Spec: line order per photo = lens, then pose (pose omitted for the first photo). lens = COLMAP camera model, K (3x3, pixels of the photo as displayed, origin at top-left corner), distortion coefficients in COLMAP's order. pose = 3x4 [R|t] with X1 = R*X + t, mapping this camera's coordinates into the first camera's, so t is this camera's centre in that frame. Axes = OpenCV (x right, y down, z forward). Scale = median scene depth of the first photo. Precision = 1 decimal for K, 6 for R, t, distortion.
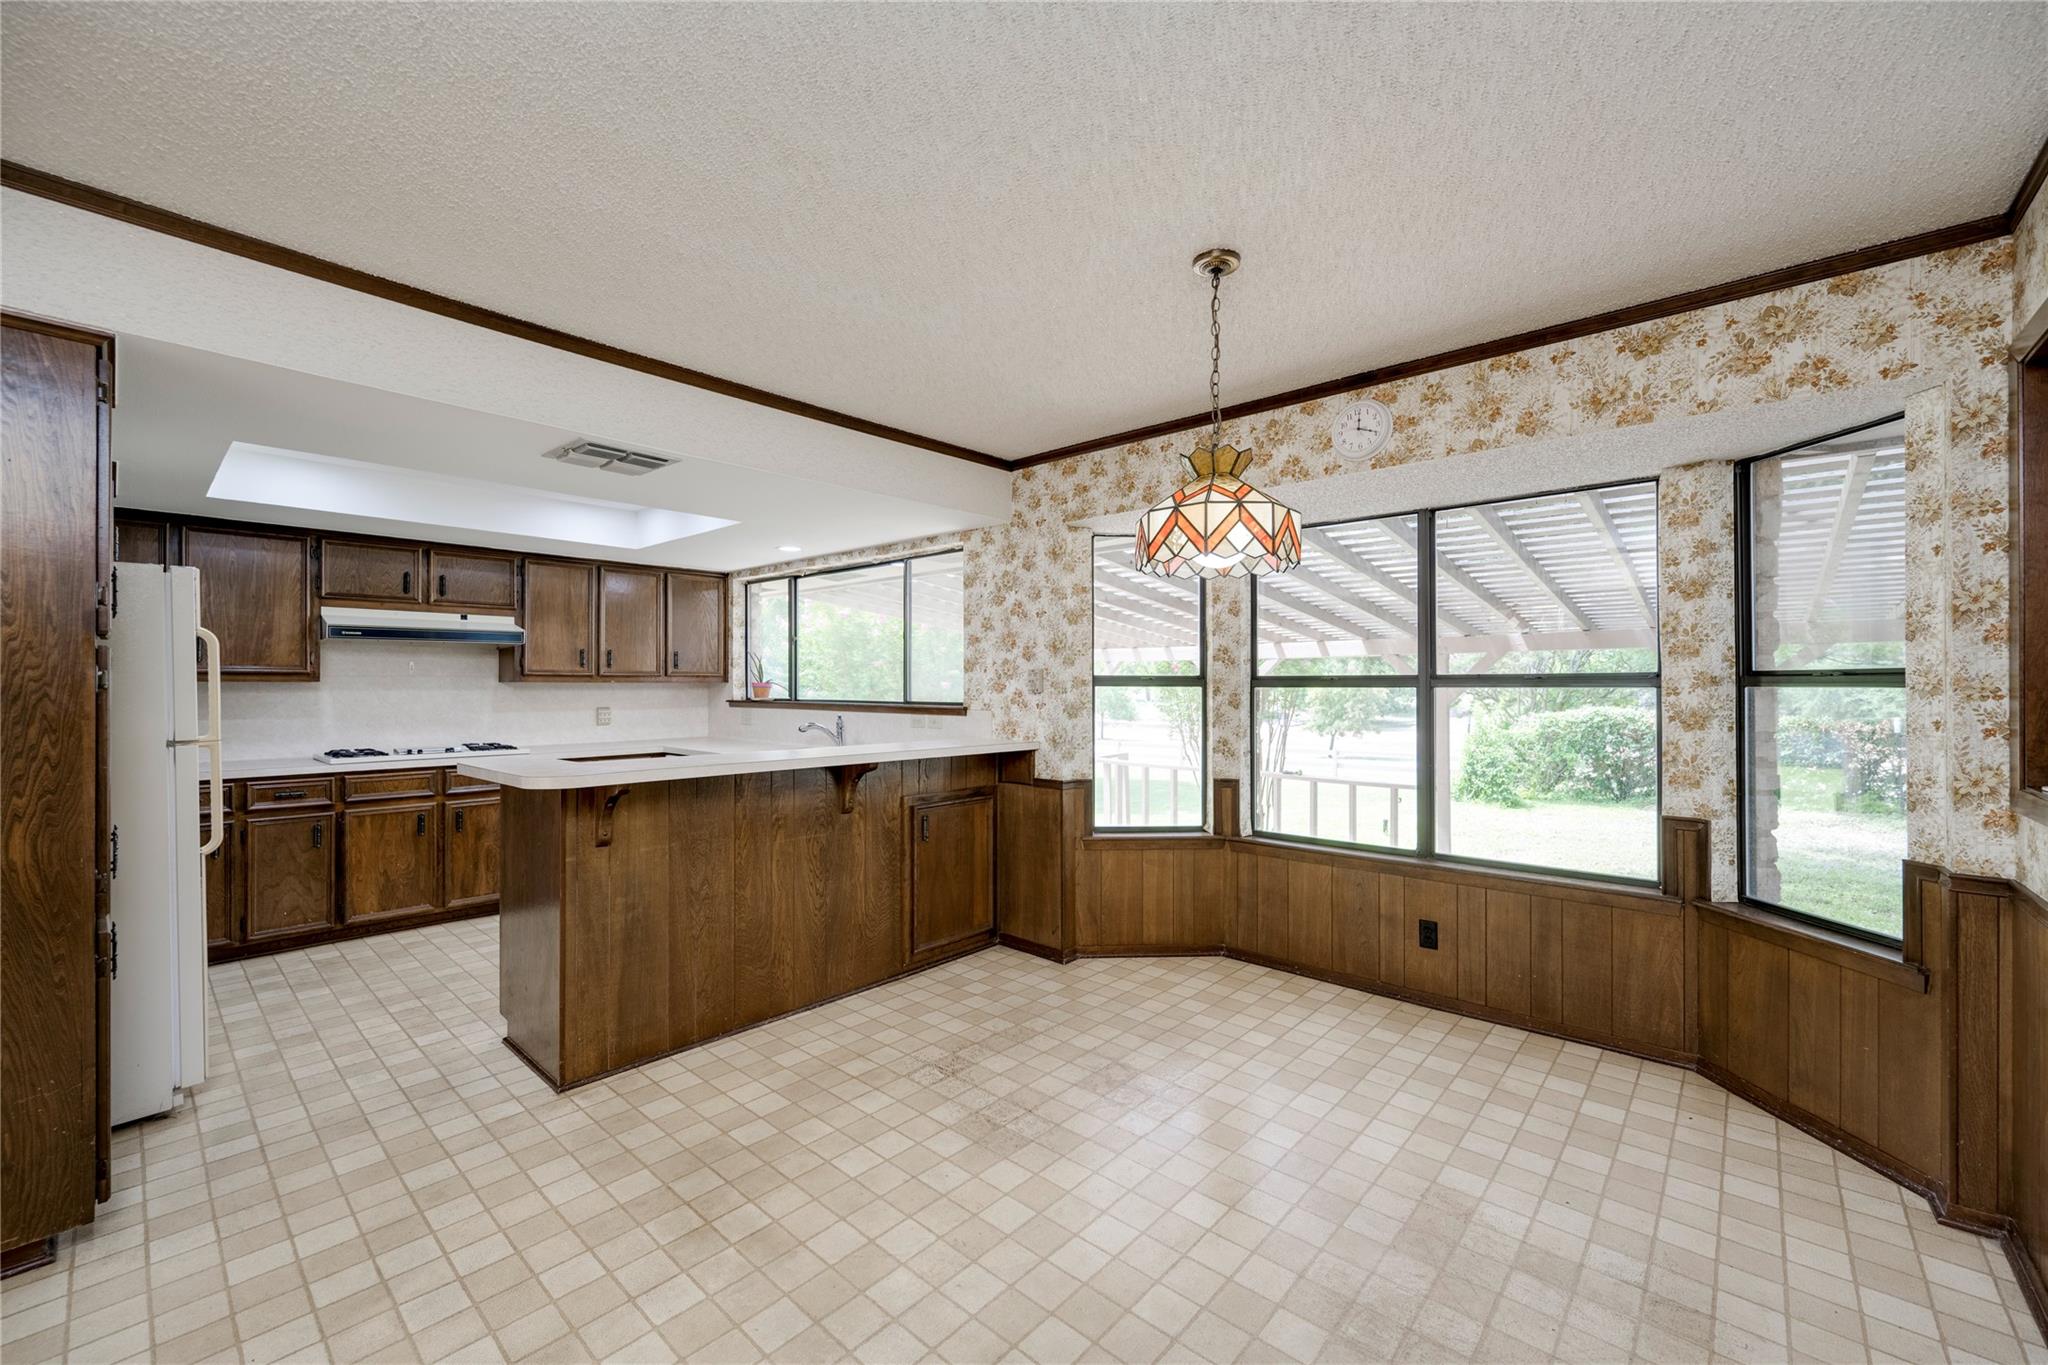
lens RADIAL K [[815.3, 0, 1014.9], [0, 815.3, 682.4], [0, 0, 1]] dist [0.000031, -0.000514]
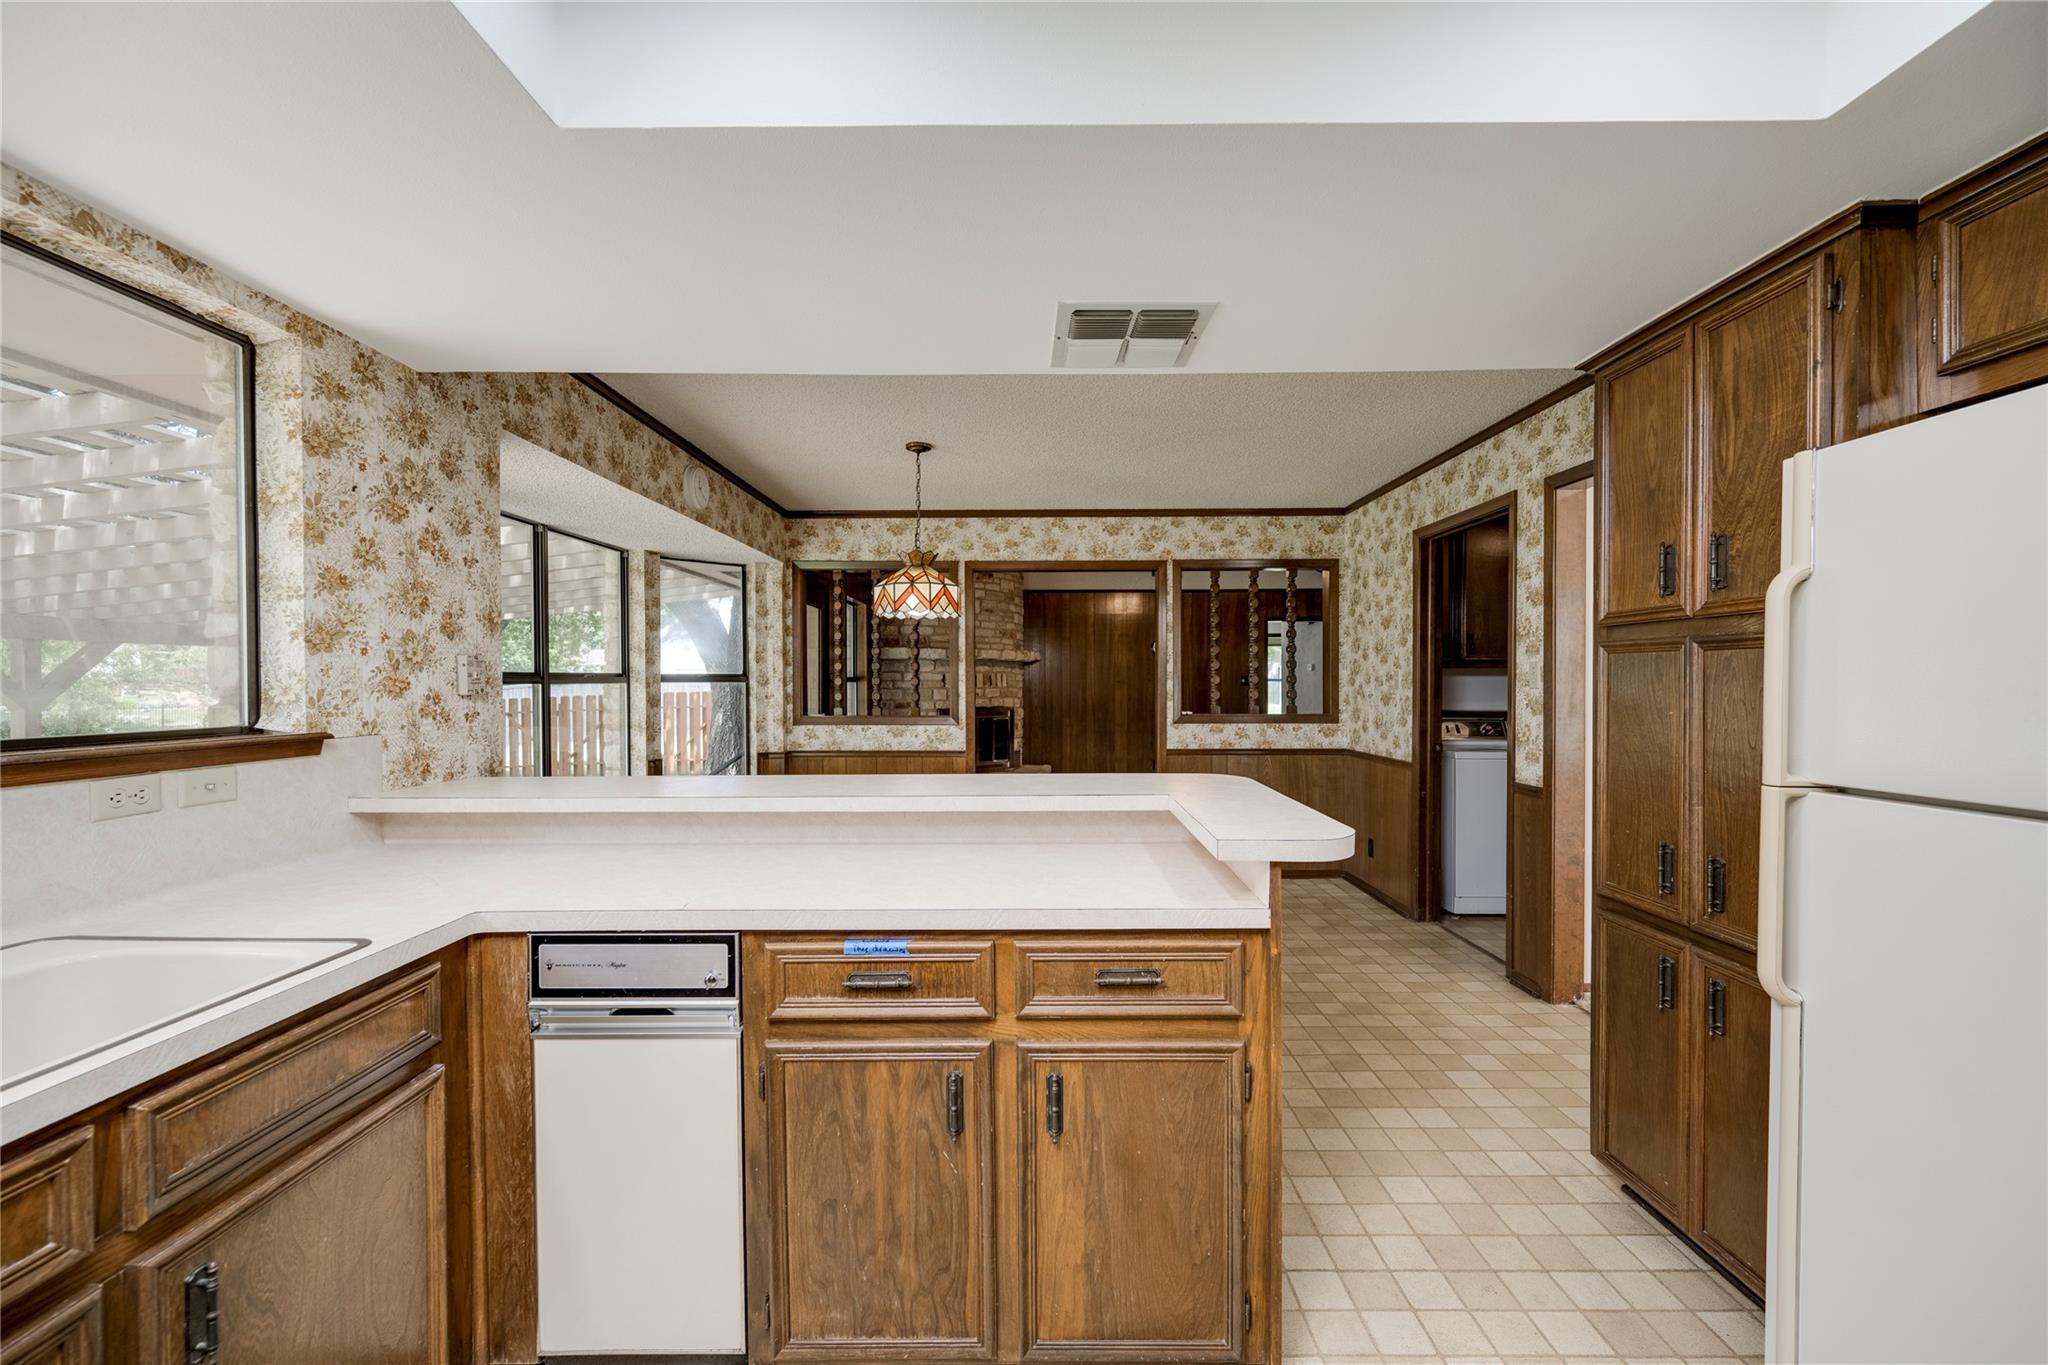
lens RADIAL K [[815.3, 0, 1025.6], [0, 815.3, 691.7], [0, 0, 1]] dist [0.000031, -0.000514]
pose [[-0.666912, -0.008285, 0.745091, -0.668280], [0.000703, 0.999931, 0.011747, 0.003733], [-0.745137, 0.008358, -0.666860, 1.077030]]
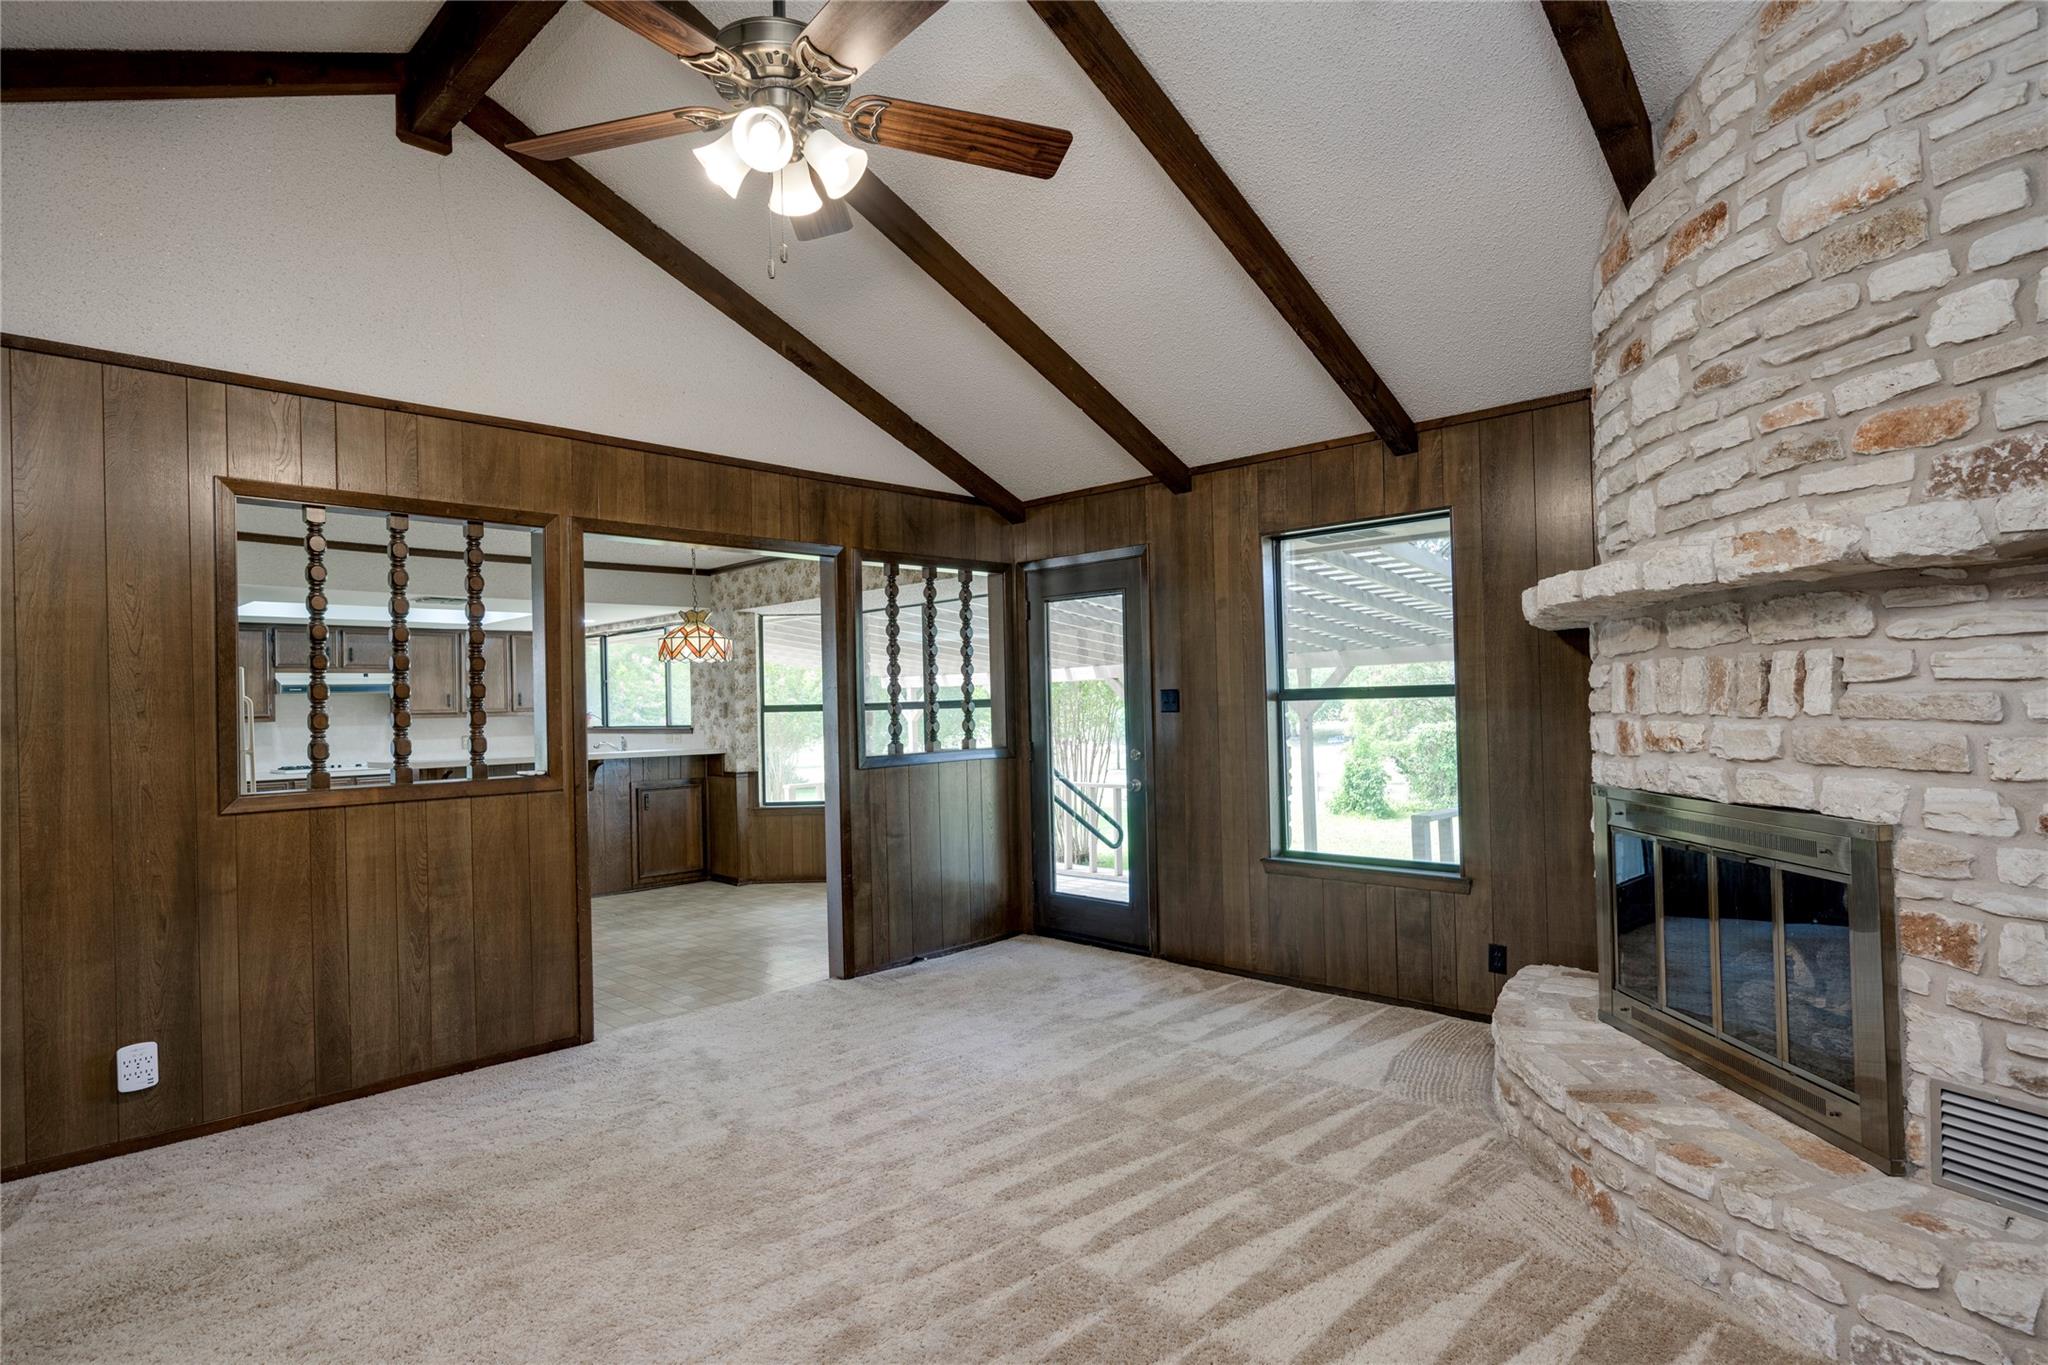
lens RADIAL K [[1063.4, 0, 1029.2], [0, 1063.4, 694.1], [0, 0, 1]] dist [-0.002649, 0.000392]
pose [[0.999294, -0.025150, -0.027923, 0.665970], [0.024924, 0.999654, -0.008401, -0.000487], [0.028125, 0.007699, 0.999575, -1.025123]]
